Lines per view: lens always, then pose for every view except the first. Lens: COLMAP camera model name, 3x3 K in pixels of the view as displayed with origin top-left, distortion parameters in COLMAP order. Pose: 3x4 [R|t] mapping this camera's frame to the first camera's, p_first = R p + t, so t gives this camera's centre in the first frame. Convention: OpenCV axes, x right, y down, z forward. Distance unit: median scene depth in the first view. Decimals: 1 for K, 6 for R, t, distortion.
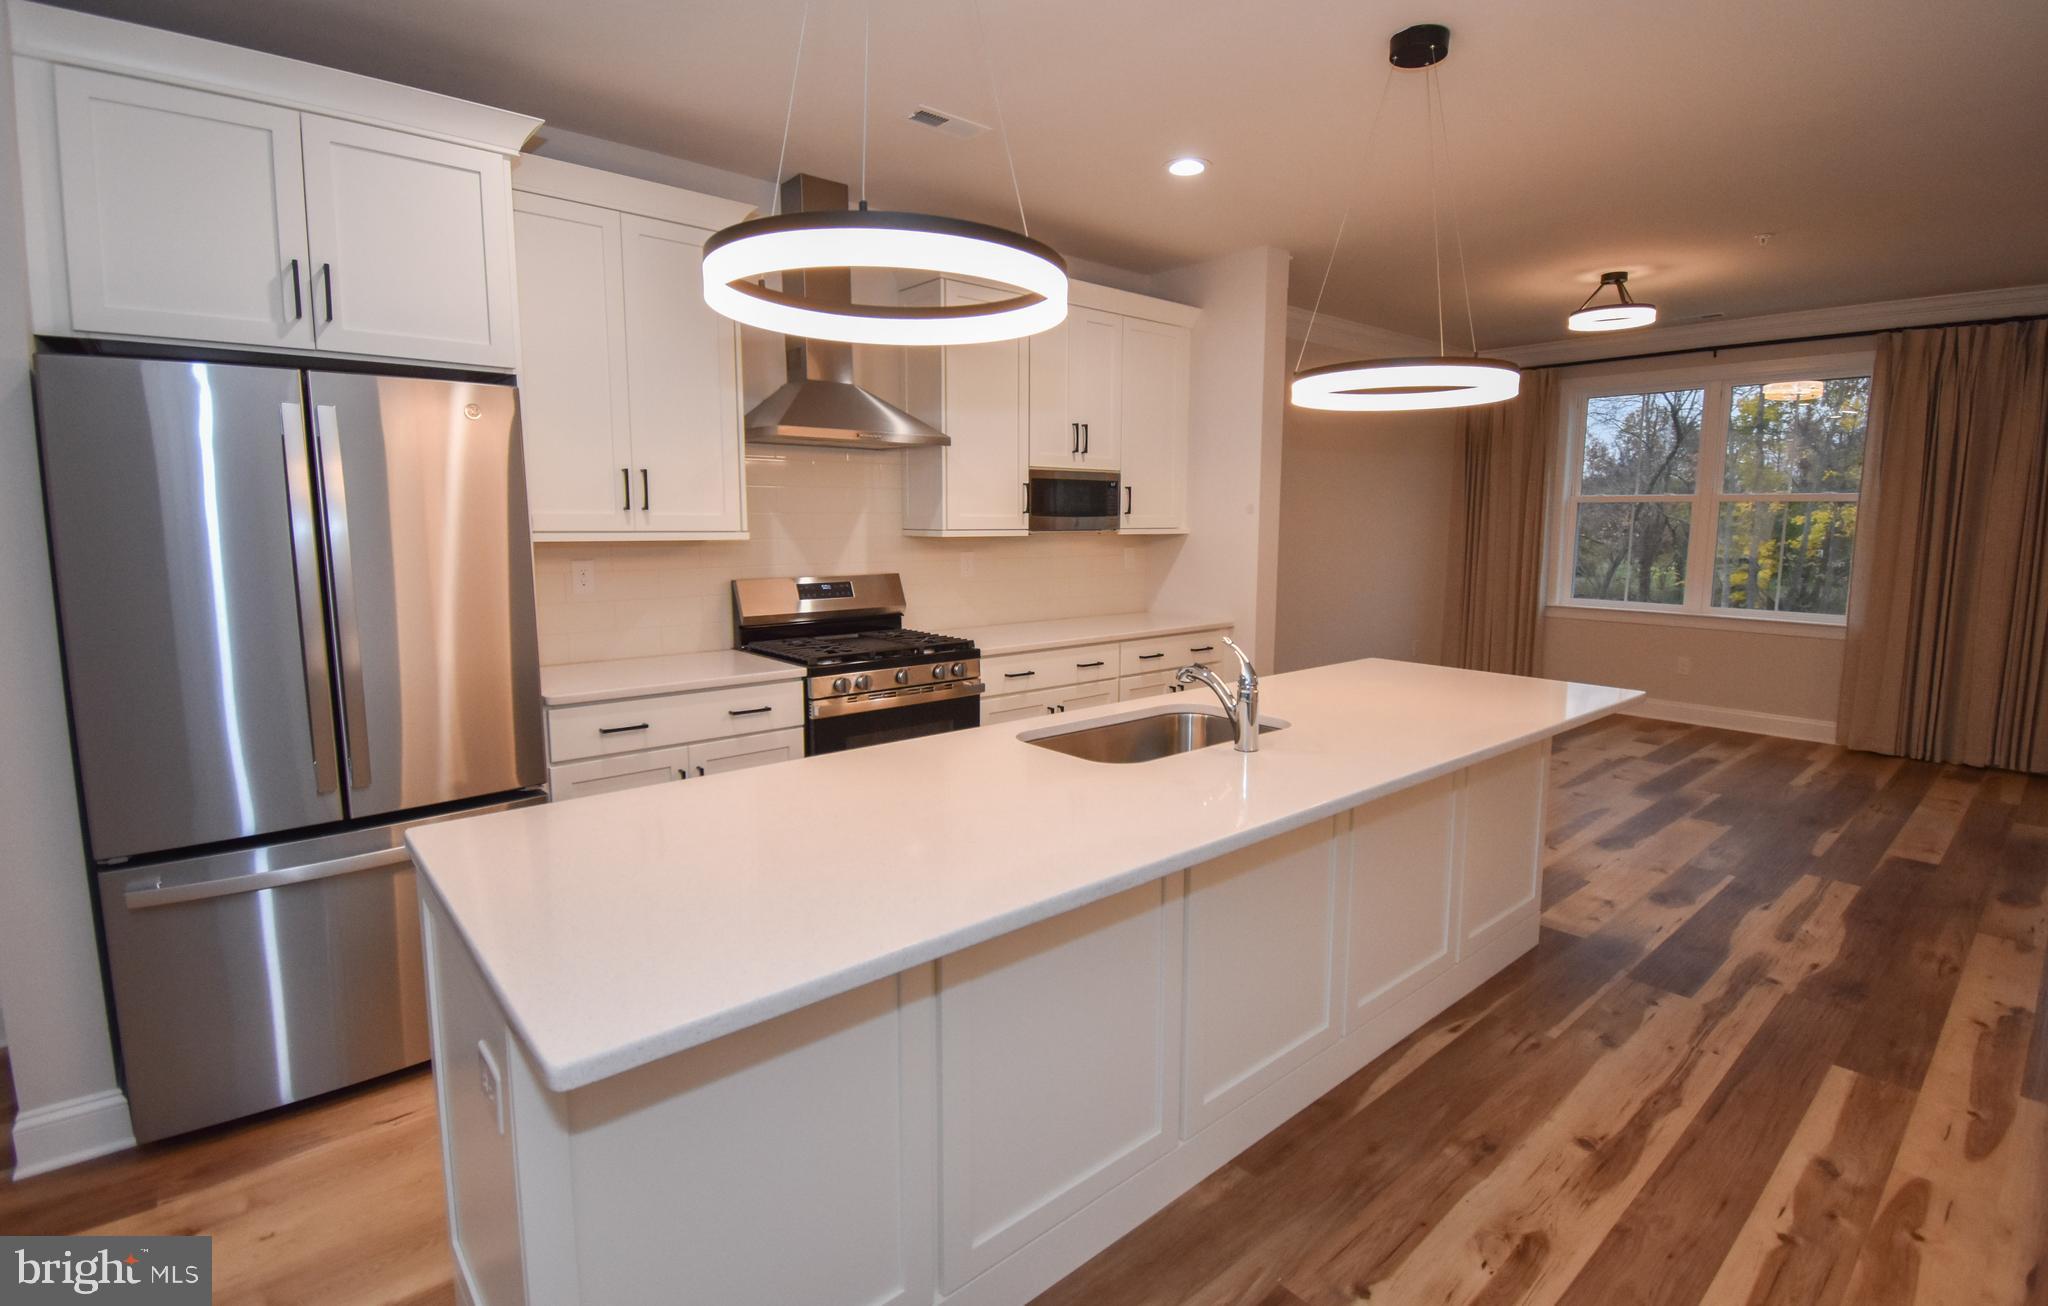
lens RADIAL K [[953.2, 0, 1037.0], [0, 953.2, 624.4], [0, 0, 1]] dist [-0.004001, -0.017243]
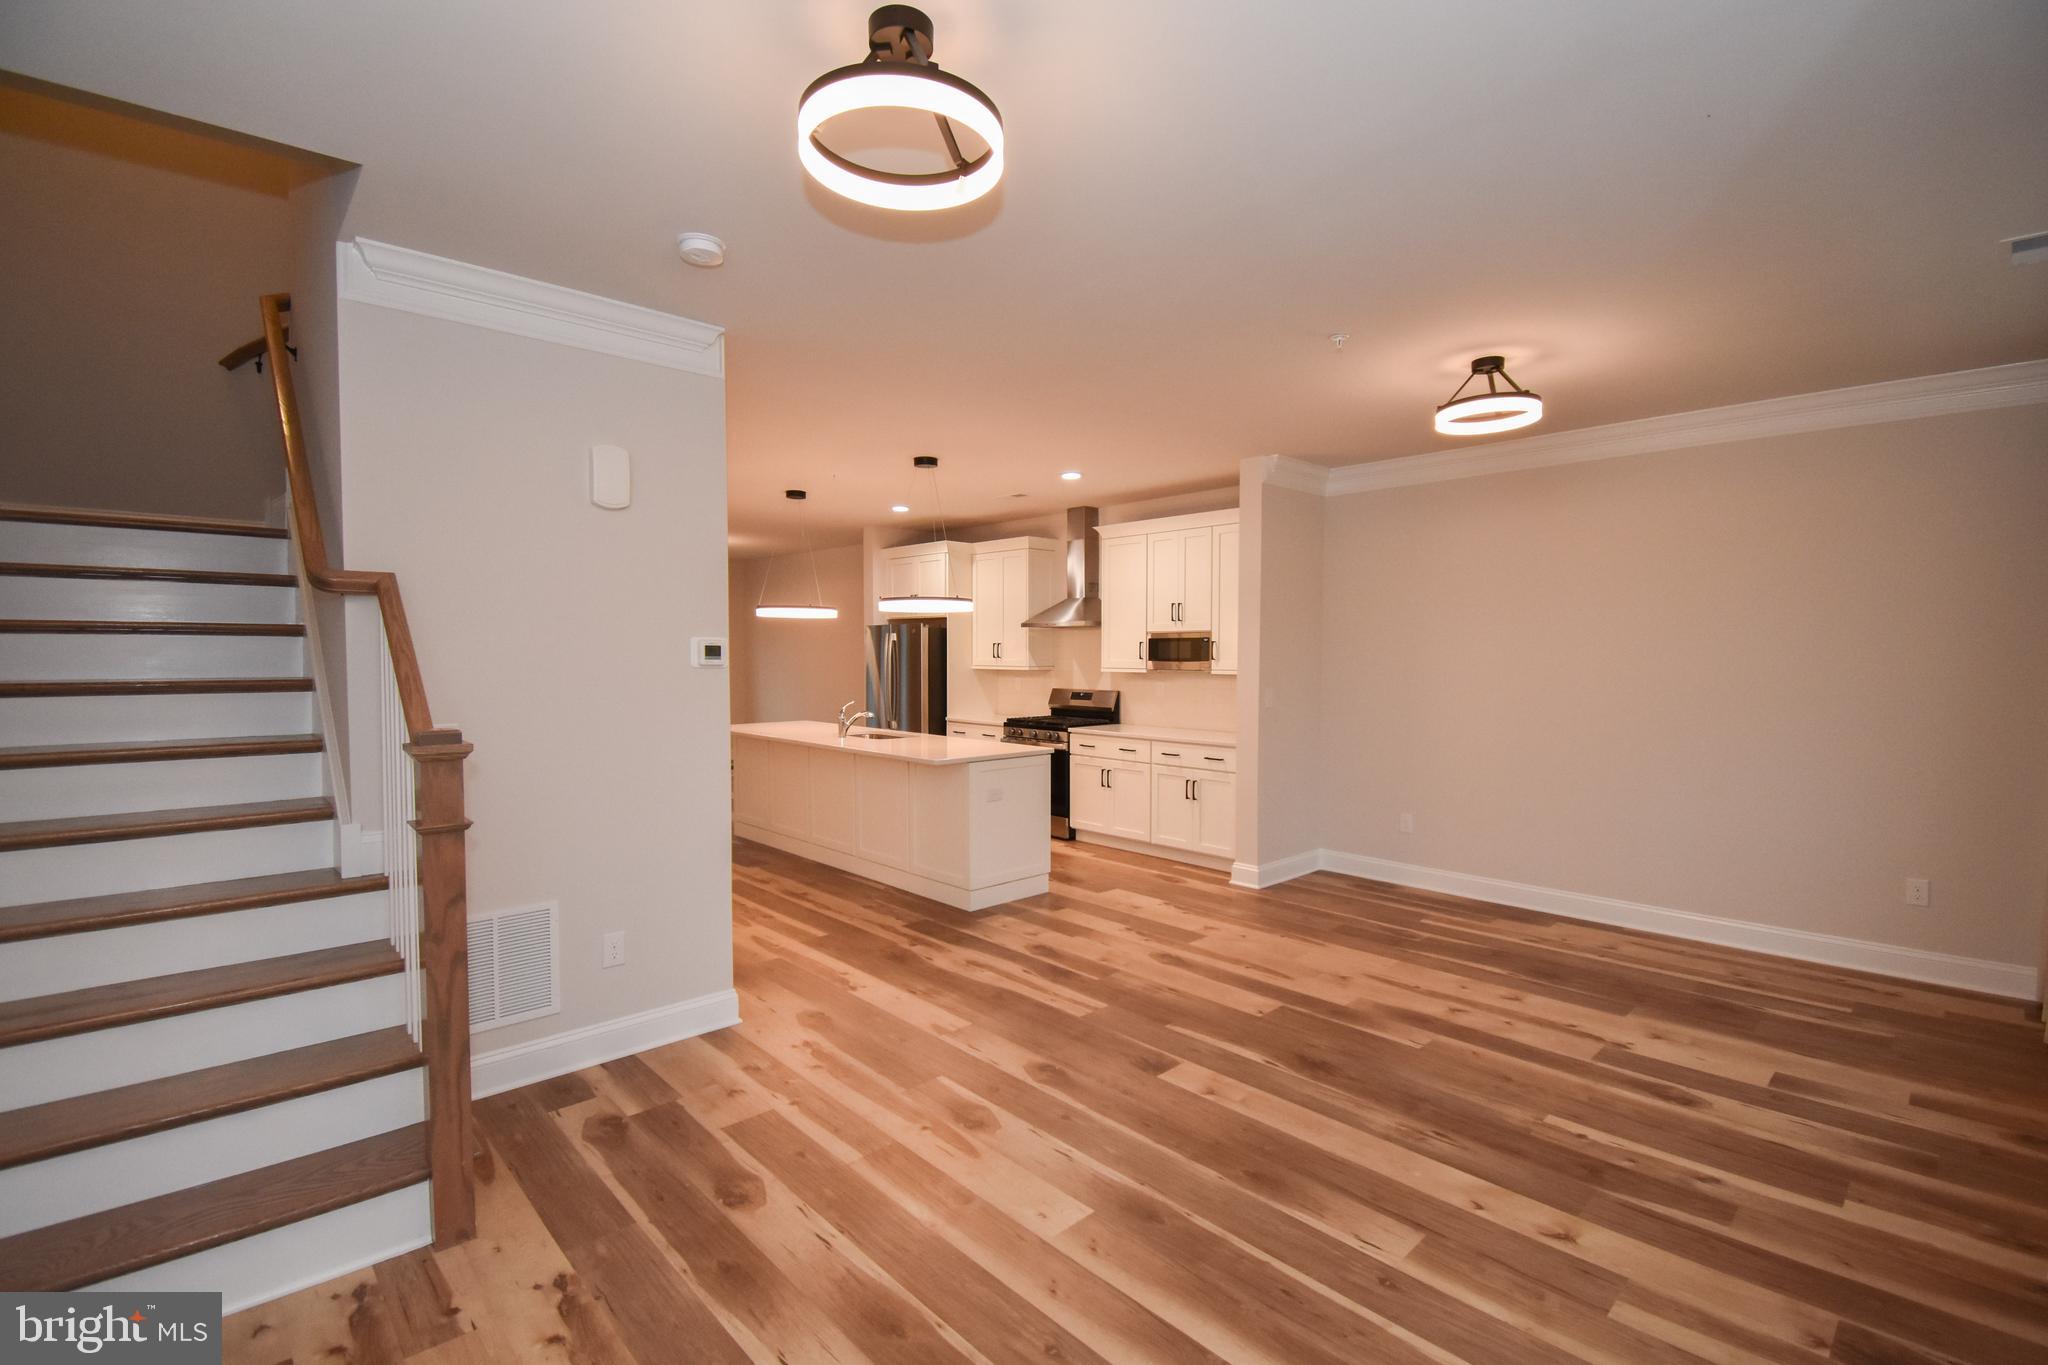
lens RADIAL K [[922.0, 0, 1024.0], [0, 922.0, 682.5], [0, 0, 1]] dist [0.002180, -0.000235]
pose [[0.035953, 0.029952, -0.998905, 1.833492], [-0.119020, 0.992565, 0.025478, -0.104895], [0.992241, 0.117973, 0.039251, 0.829571]]
